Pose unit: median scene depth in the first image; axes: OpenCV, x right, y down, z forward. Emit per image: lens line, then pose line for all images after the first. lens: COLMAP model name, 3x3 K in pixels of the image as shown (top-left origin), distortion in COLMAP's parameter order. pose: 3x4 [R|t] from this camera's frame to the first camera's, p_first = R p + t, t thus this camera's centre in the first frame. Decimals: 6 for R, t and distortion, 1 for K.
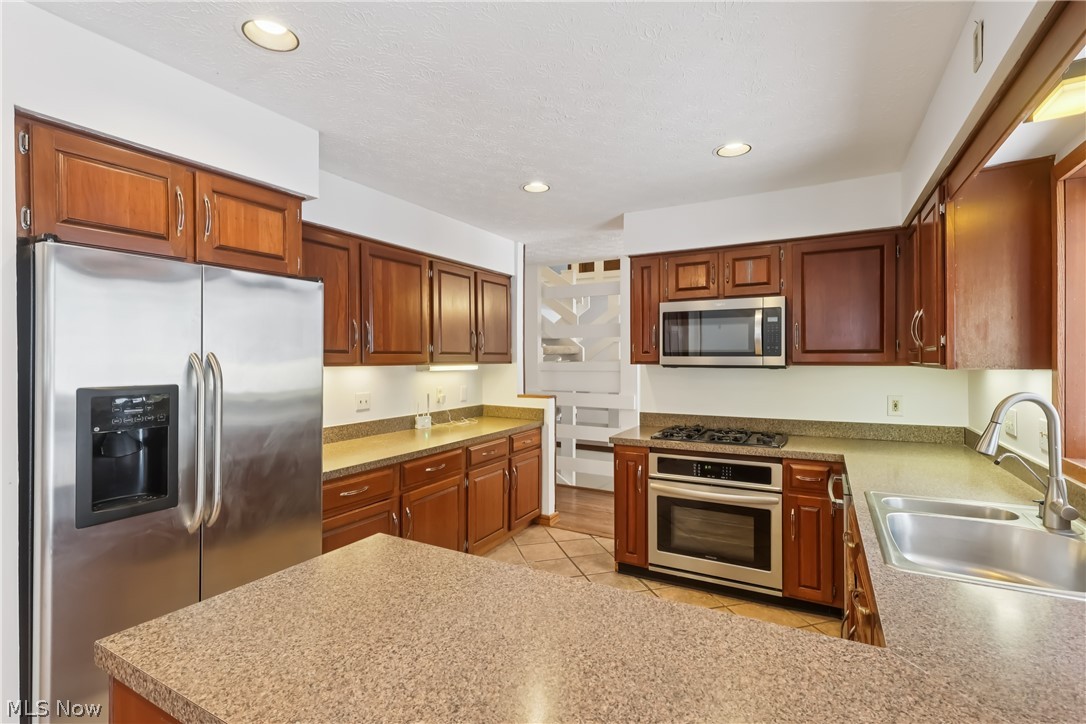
lens RADIAL K [[521.5, 0, 529.0], [0, 521.5, 357.7], [0, 0, 1]] dist [-0.002031, -0.000223]
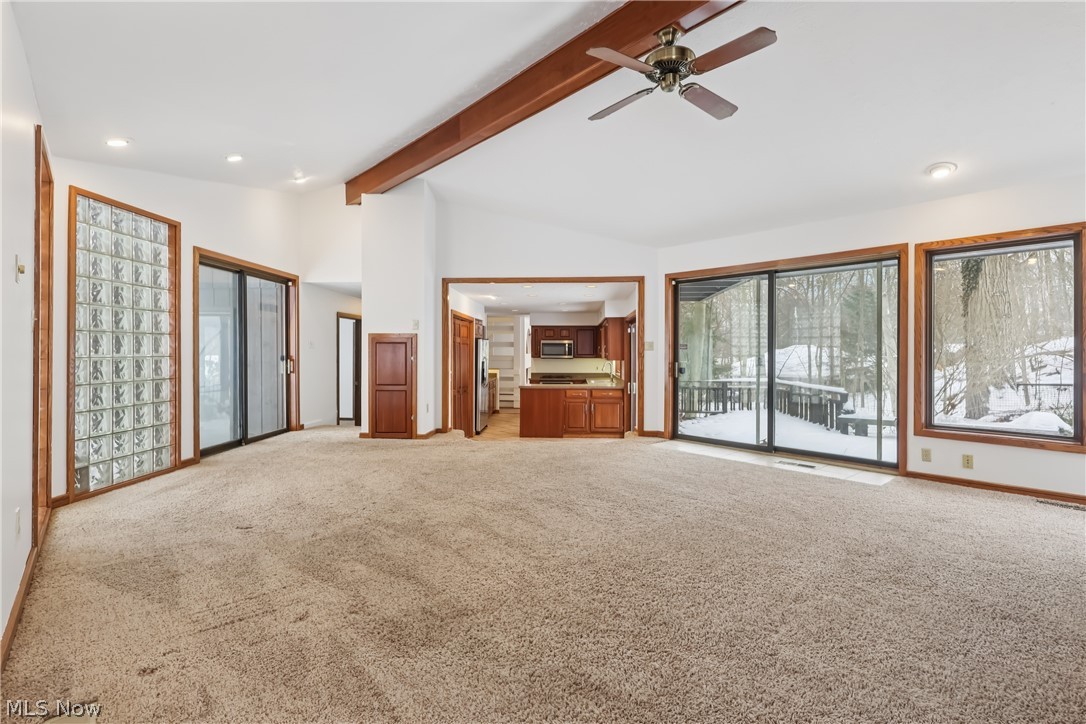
lens RADIAL K [[500.2, 0, 539.7], [0, 500.2, 354.5], [0, 0, 1]] dist [-0.009260, 0.000386]
pose [[0.905517, 0.004231, 0.424288, -1.274992], [-0.007489, 0.999954, 0.006011, -0.031082], [-0.424243, -0.008620, 0.905507, -2.201850]]
